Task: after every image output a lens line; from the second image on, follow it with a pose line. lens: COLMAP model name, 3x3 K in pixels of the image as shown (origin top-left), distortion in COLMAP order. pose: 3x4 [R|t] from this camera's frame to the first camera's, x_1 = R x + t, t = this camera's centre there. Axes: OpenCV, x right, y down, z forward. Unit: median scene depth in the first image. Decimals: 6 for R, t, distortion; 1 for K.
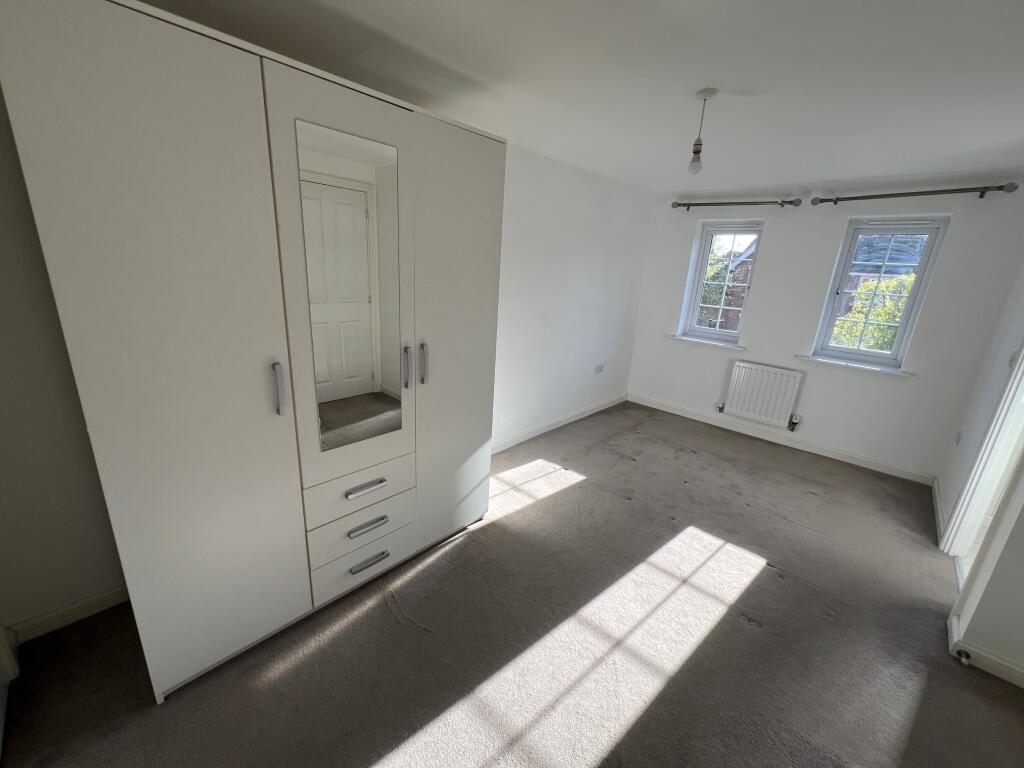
lens RADIAL K [[408.6, 0, 512.0], [0, 408.6, 384.0], [0, 0, 1]] dist [0.000730, -0.000014]
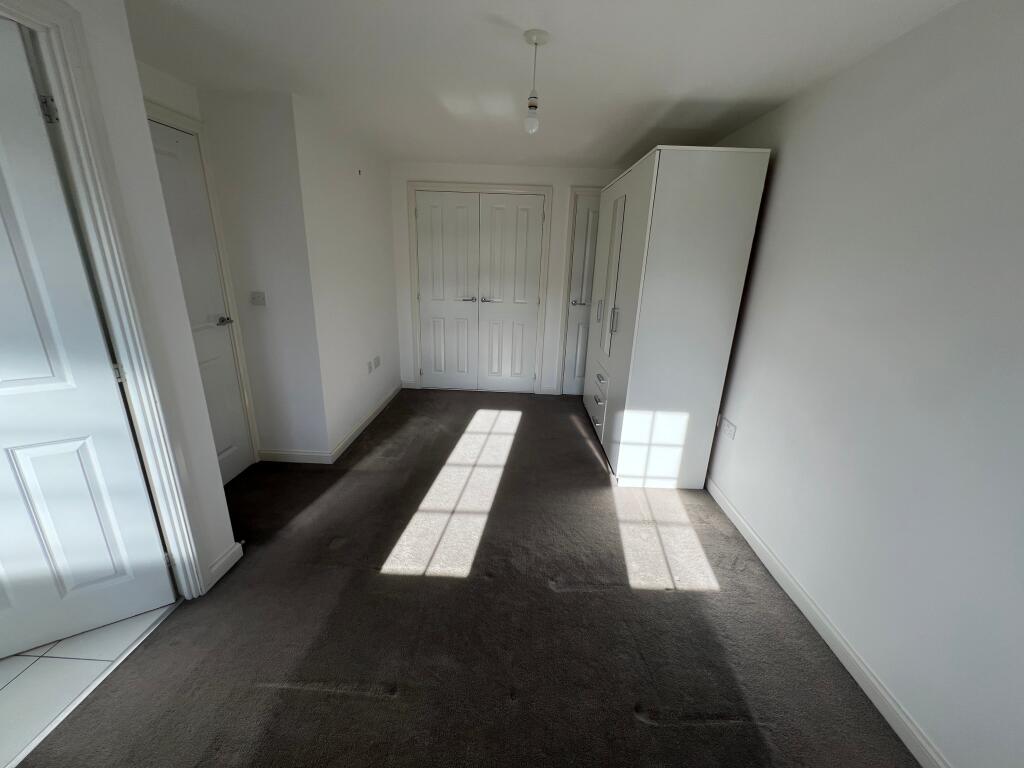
lens RADIAL K [[408.6, 0, 512.0], [0, 408.6, 384.0], [0, 0, 1]] dist [0.000730, -0.000014]
pose [[-0.749642, 0.114589, -0.651849, 0.994038], [-0.260511, 0.854305, 0.449774, -0.390387], [0.608417, 0.506983, -0.610571, 1.599552]]
